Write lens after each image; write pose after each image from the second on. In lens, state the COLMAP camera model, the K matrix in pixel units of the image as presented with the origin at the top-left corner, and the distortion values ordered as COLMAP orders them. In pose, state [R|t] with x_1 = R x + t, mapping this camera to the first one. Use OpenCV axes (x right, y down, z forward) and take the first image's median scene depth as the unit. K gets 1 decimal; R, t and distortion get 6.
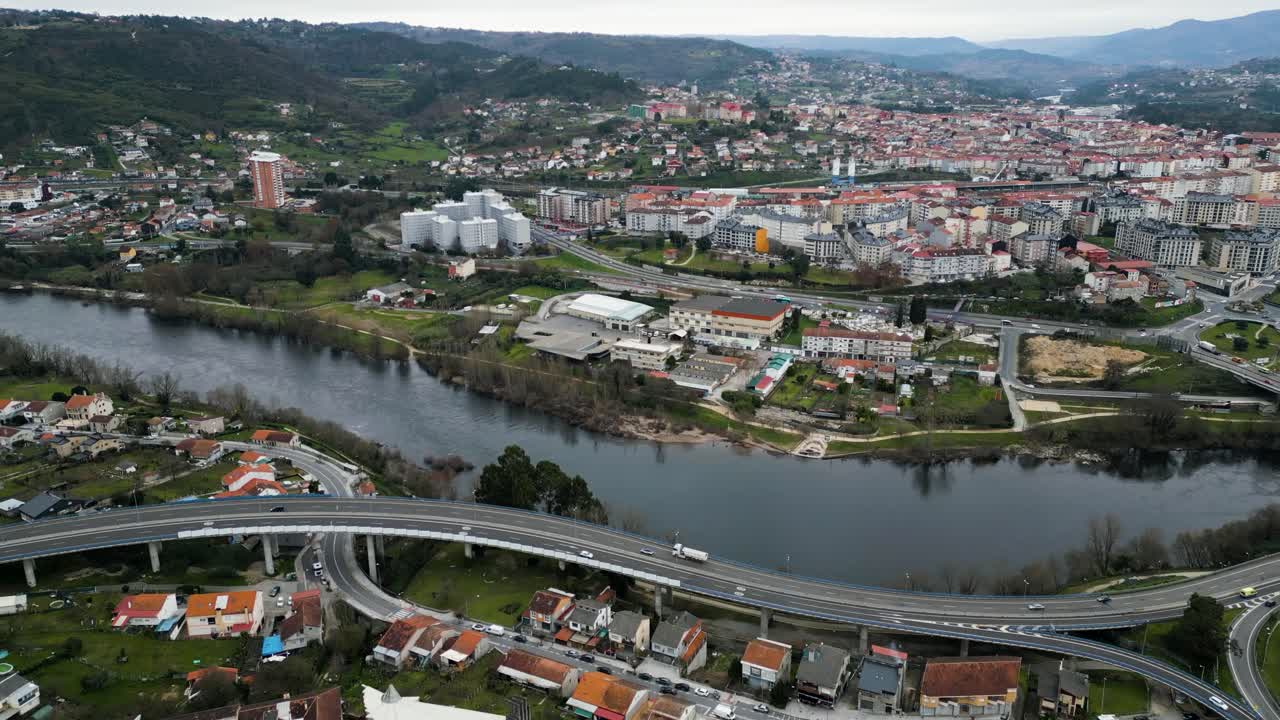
lens RADIAL K [[940.5, 0, 640.0], [0, 940.5, 360.0], [0, 0, 1]] dist [0.091633, -0.087355]
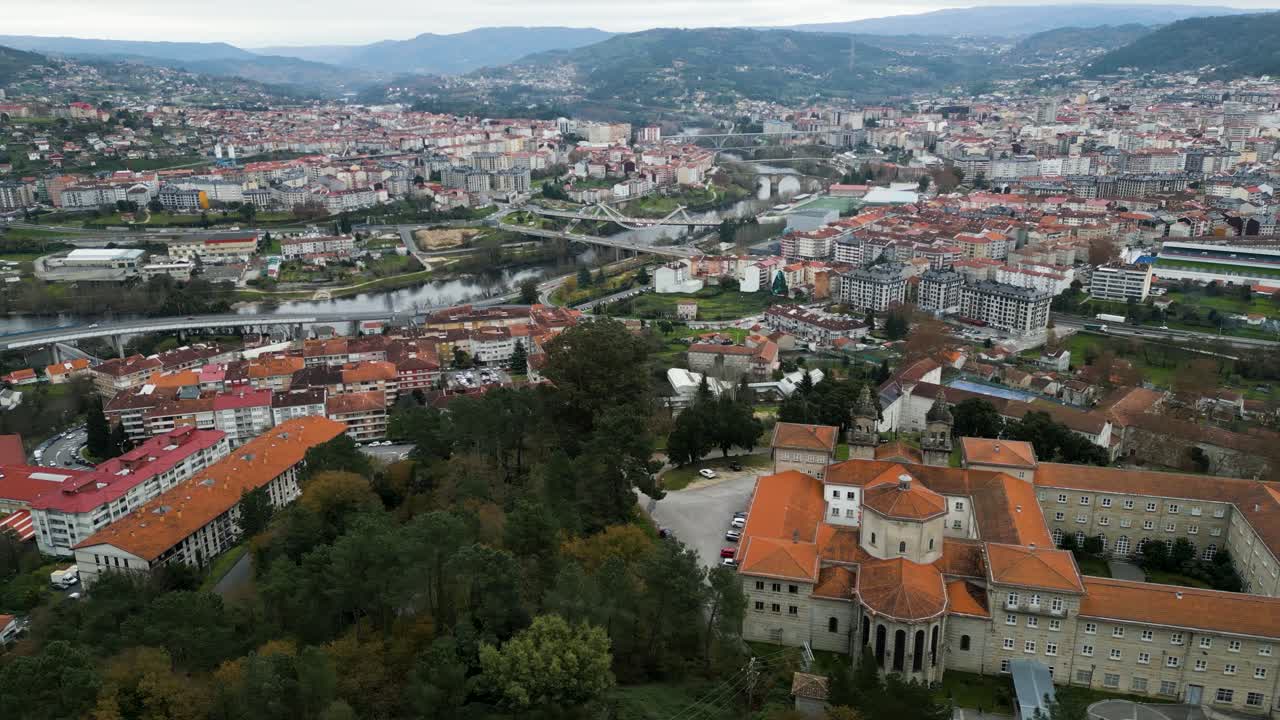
lens RADIAL K [[940.5, 0, 640.0], [0, 940.5, 360.0], [0, 0, 1]] dist [0.091633, -0.087355]
pose [[0.762156, -0.198362, 0.616255, -0.281148], [0.202294, 0.977208, 0.064359, 0.132222], [-0.614976, 0.075613, 0.784913, -0.412277]]
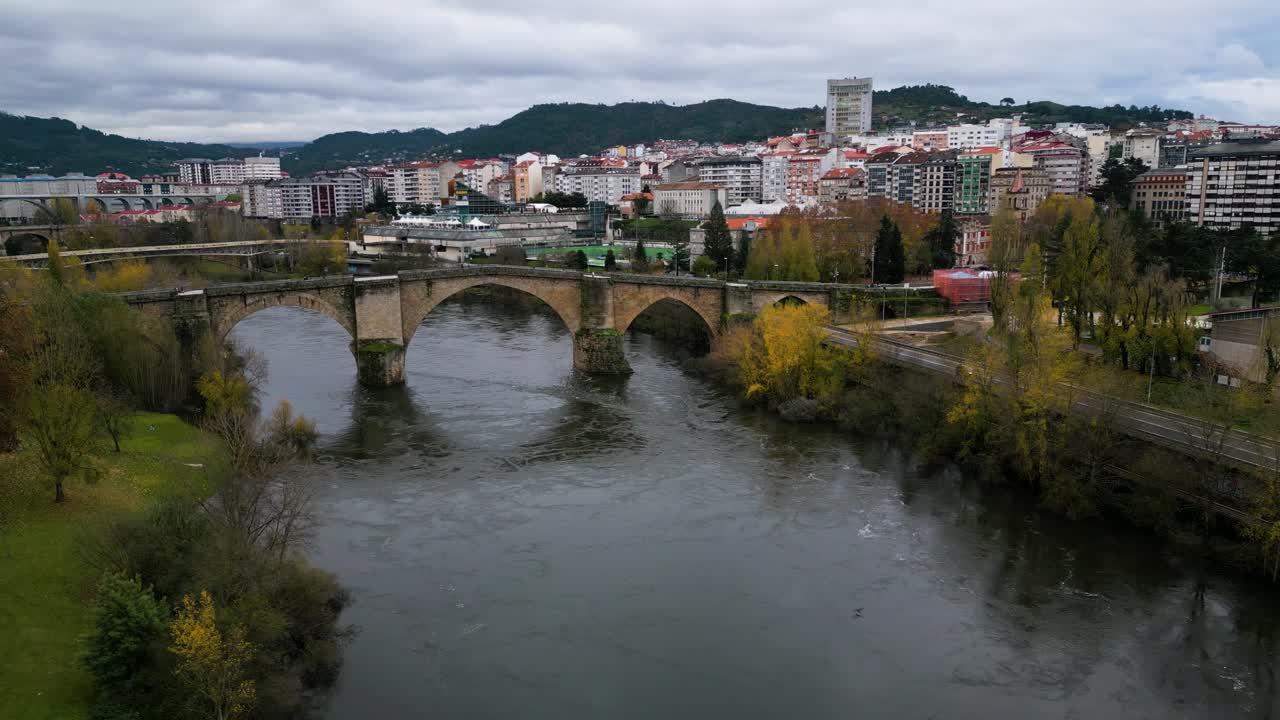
lens RADIAL K [[940.5, 0, 640.0], [0, 940.5, 360.0], [0, 0, 1]] dist [0.091633, -0.087355]
pose [[0.096332, -0.172706, 0.980251, 0.887757], [0.309295, 0.941271, 0.135443, -0.045119], [-0.946074, 0.290139, 0.144092, 0.761124]]
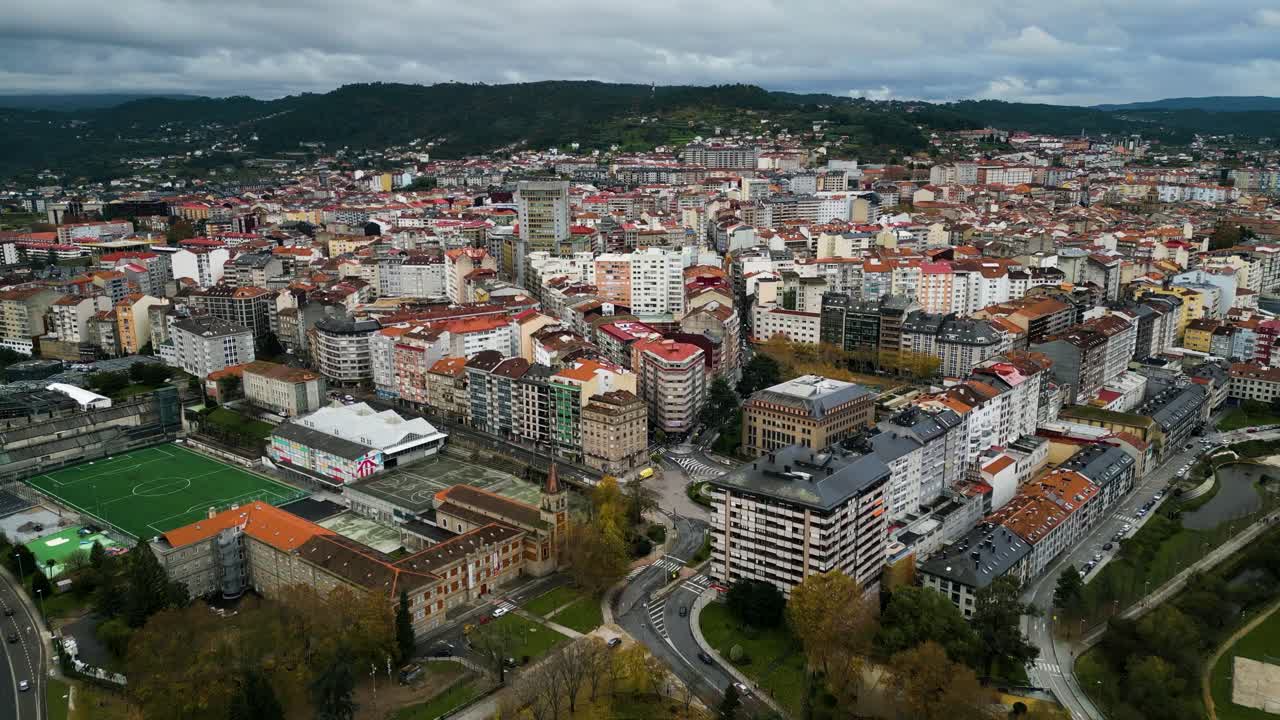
lens RADIAL K [[932.5, 0, 640.0], [0, 932.5, 360.0], [0, 0, 1]] dist [0.135598, -0.191086]
pose [[-0.040719, -0.222132, 0.974166, 1.010055], [0.309387, 0.924254, 0.223683, -0.119975], [-0.950064, 0.310502, 0.031090, 0.579313]]
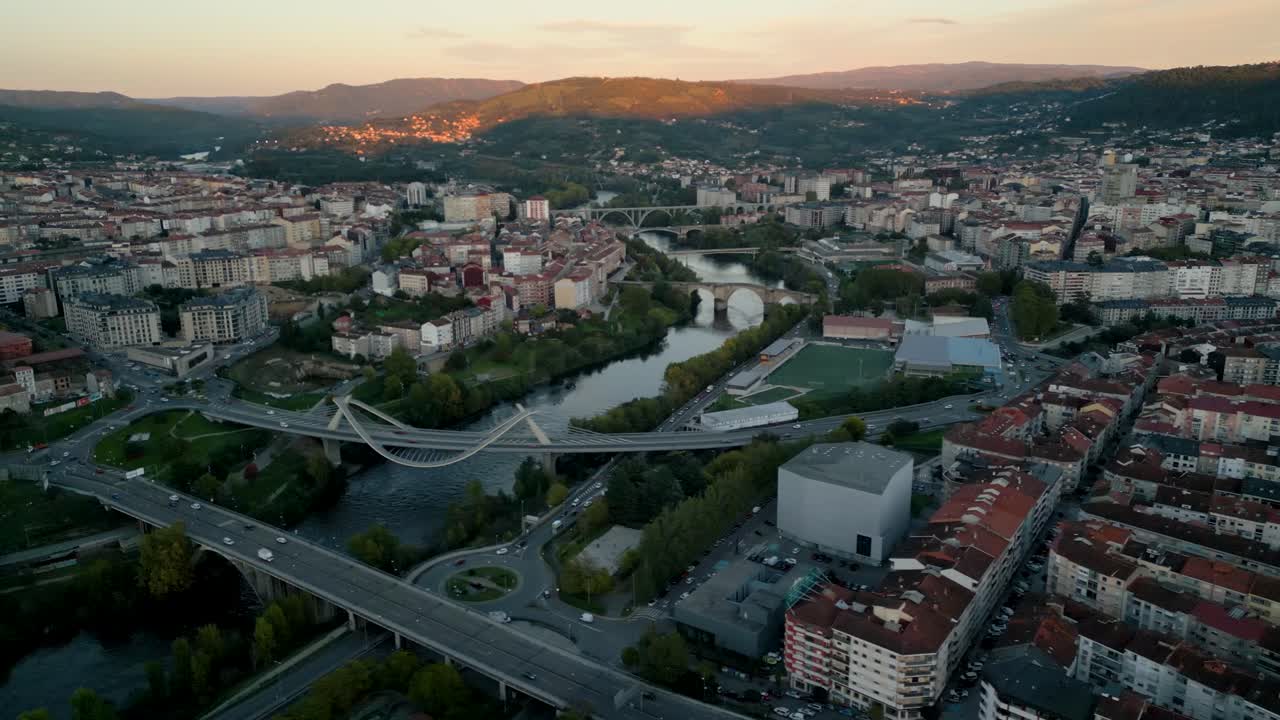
lens RADIAL K [[940.5, 0, 640.0], [0, 940.5, 360.0], [0, 0, 1]] dist [0.091633, -0.087355]
pose [[0.714694, -0.173916, 0.677470, 0.299959], [0.212426, 0.976813, 0.026664, -0.015508], [-0.666399, 0.124856, 0.735067, 0.112085]]
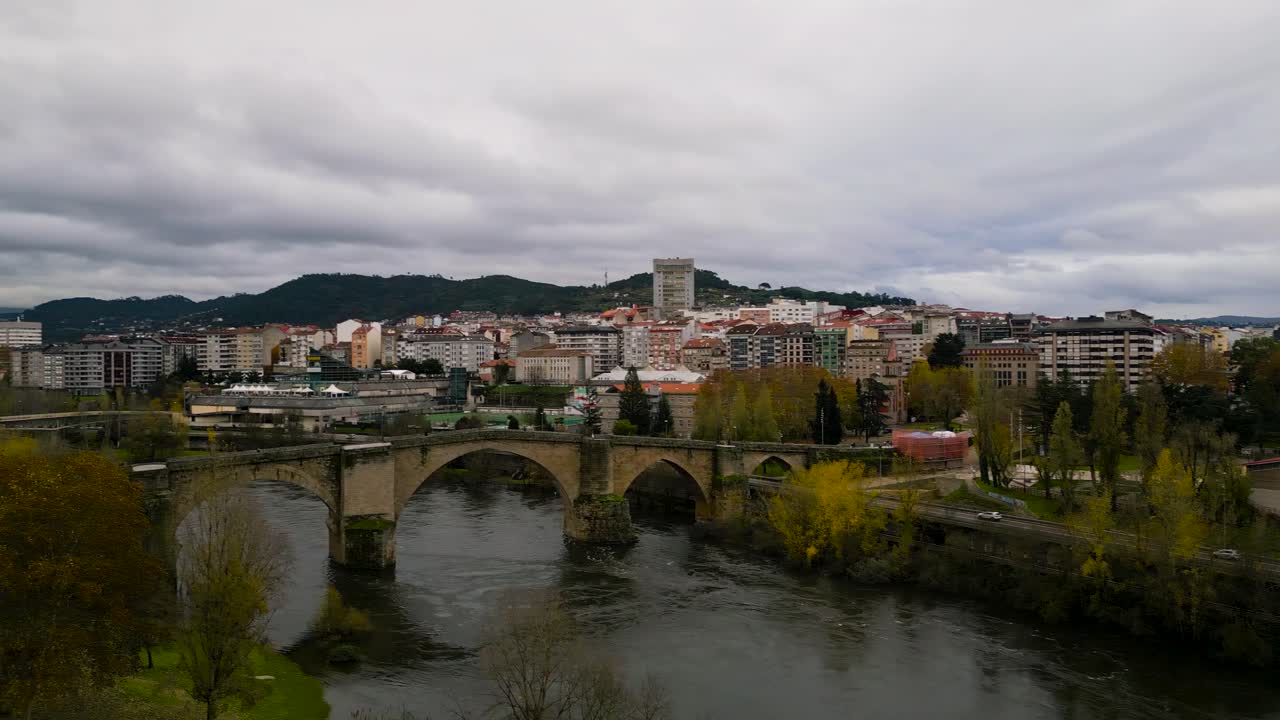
lens RADIAL K [[932.5, 0, 640.0], [0, 932.5, 360.0], [0, 0, 1]] dist [0.135598, -0.191086]
pose [[-0.153089, 0.005776, 0.988196, 0.900911], [0.302717, 0.952184, 0.041331, -0.062936], [-0.940705, 0.305471, -0.147517, 0.826101]]
